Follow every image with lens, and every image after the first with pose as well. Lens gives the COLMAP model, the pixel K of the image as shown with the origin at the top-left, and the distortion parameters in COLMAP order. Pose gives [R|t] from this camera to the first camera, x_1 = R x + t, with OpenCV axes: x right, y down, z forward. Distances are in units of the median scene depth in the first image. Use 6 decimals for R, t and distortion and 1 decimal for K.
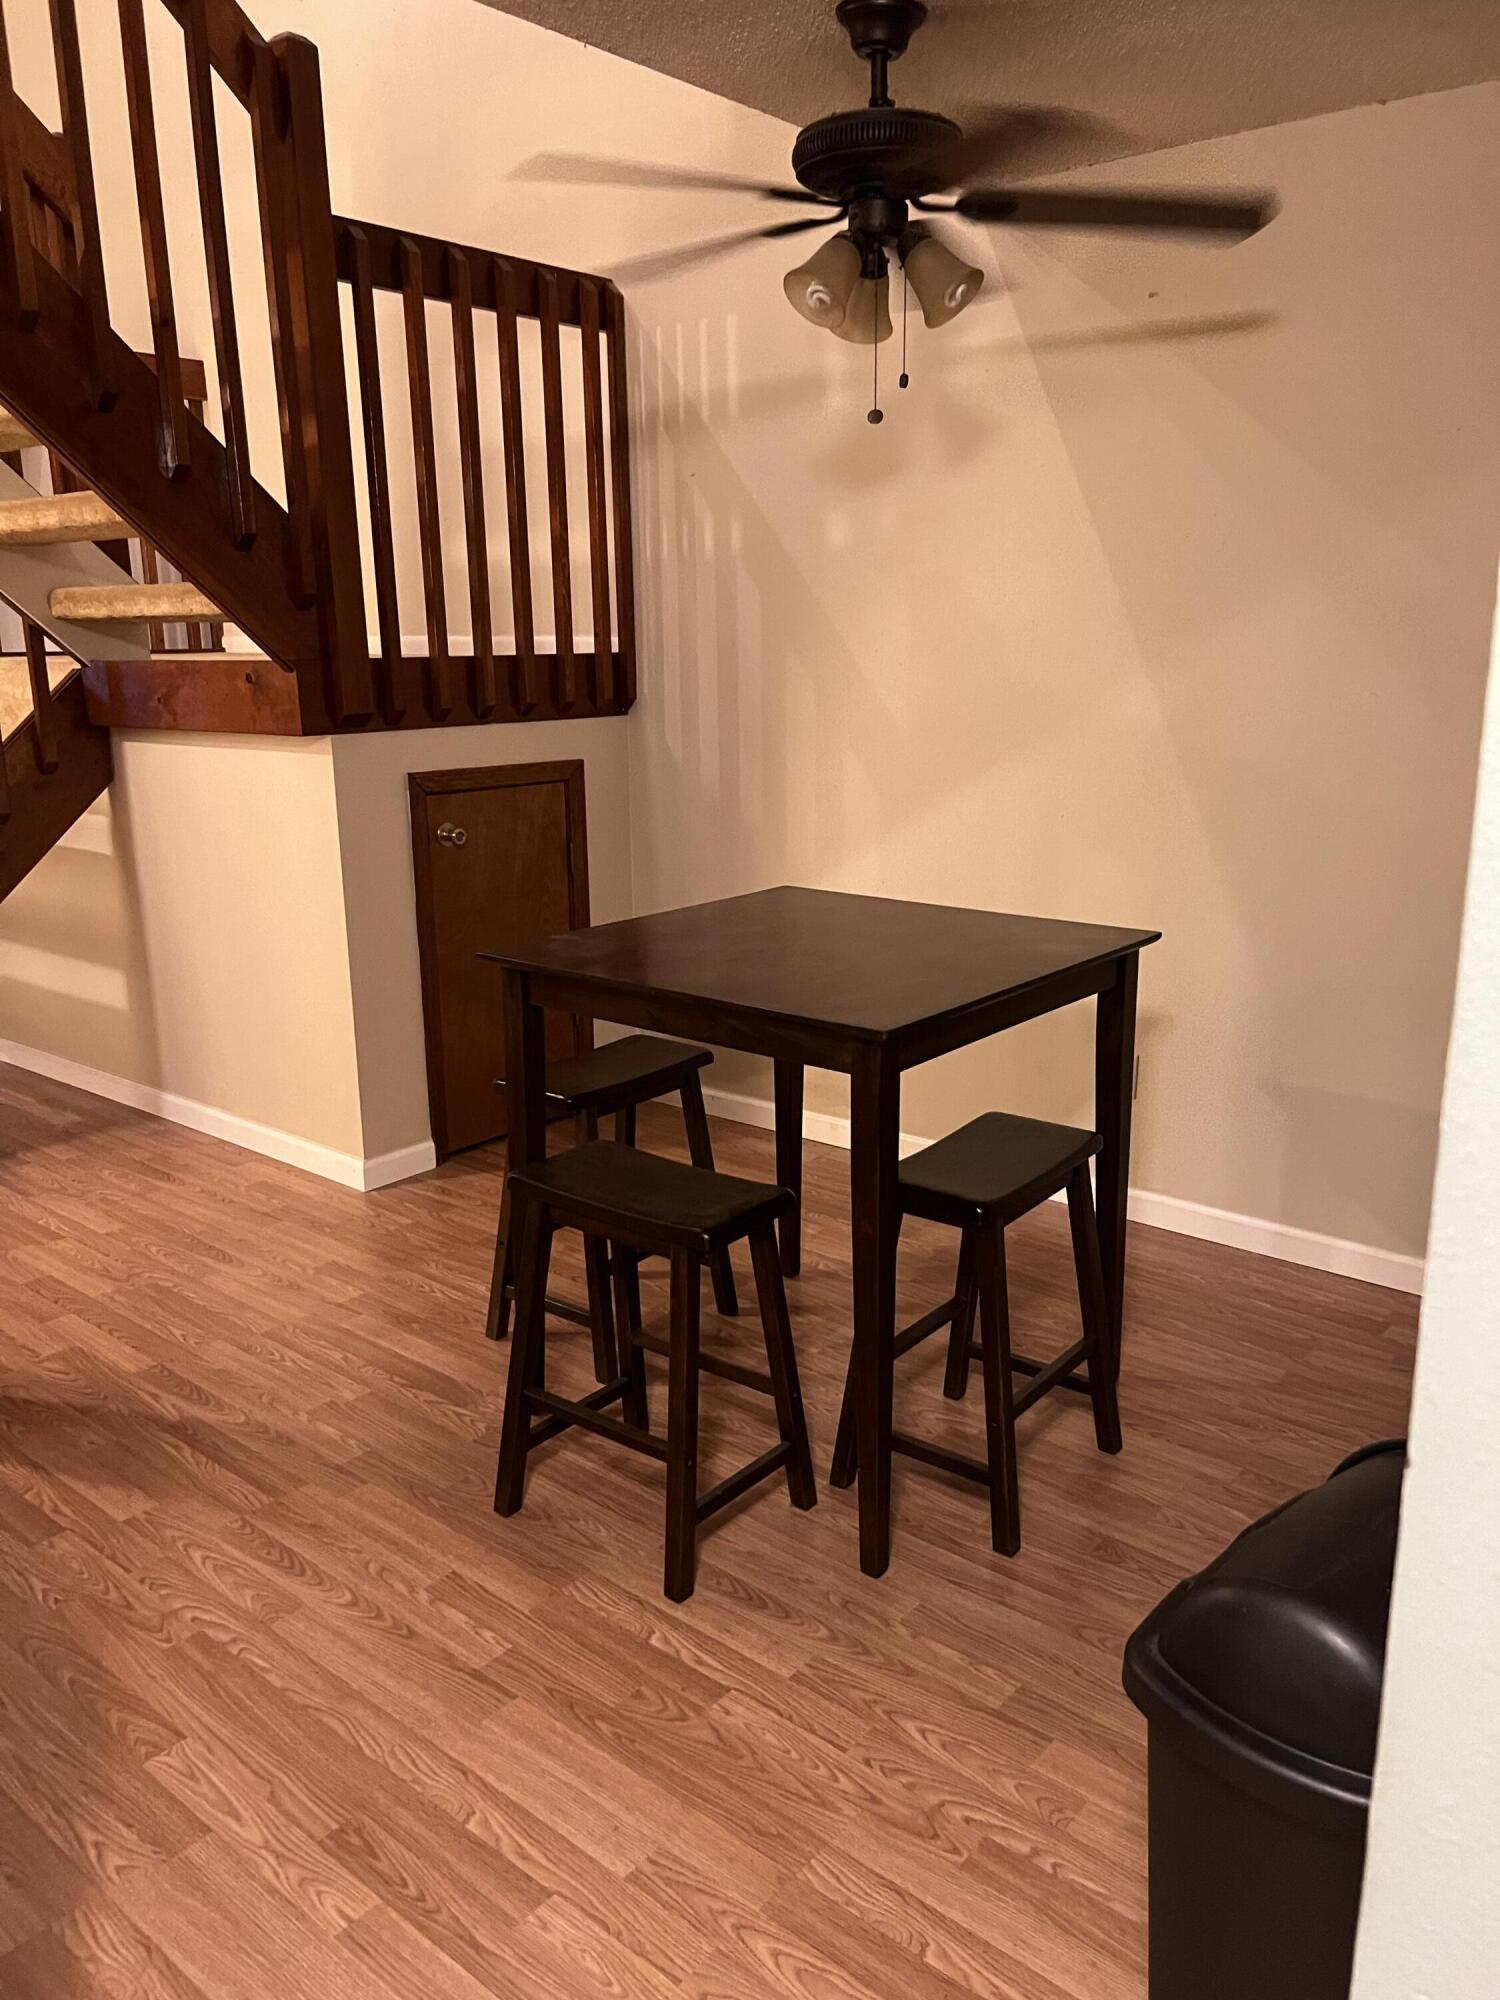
lens RADIAL K [[1514.5, 0, 751.0], [0, 1514.5, 1000.7], [0, 0, 1]] dist [-0.007511, -0.008964]
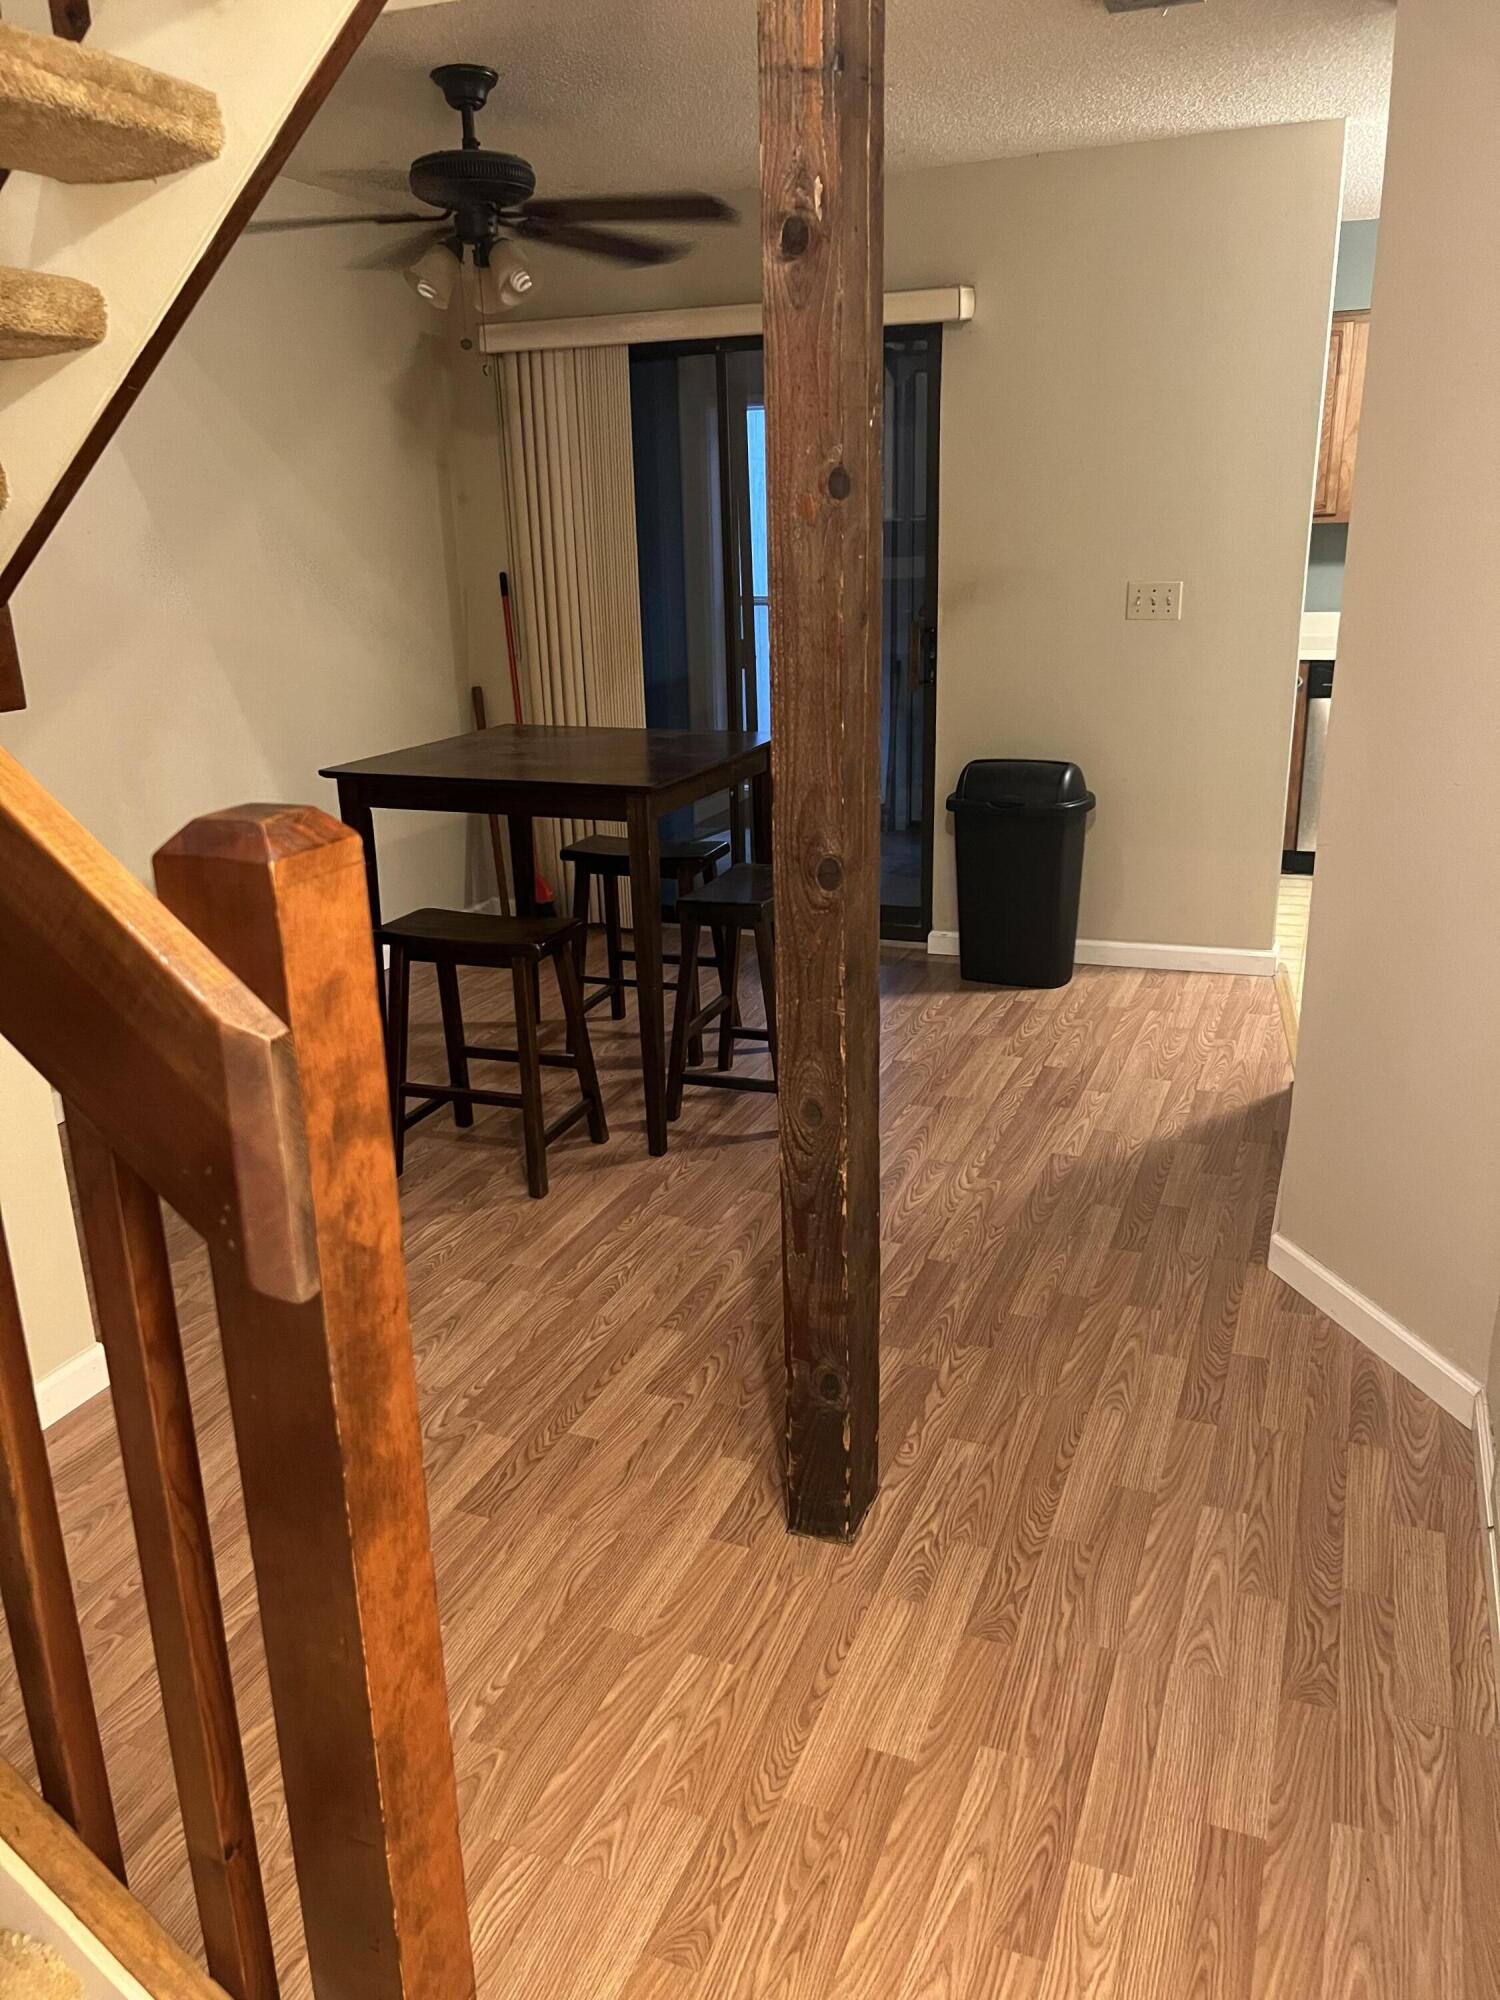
lens RADIAL K [[1514.5, 0, 749.7], [0, 1514.5, 998.4], [0, 0, 1]] dist [-0.007511, -0.008964]
pose [[-0.306029, -0.267780, 0.913586, -1.801099], [0.269765, 0.895904, 0.352962, -0.378786], [-0.913002, 0.354470, -0.201935, 1.596116]]
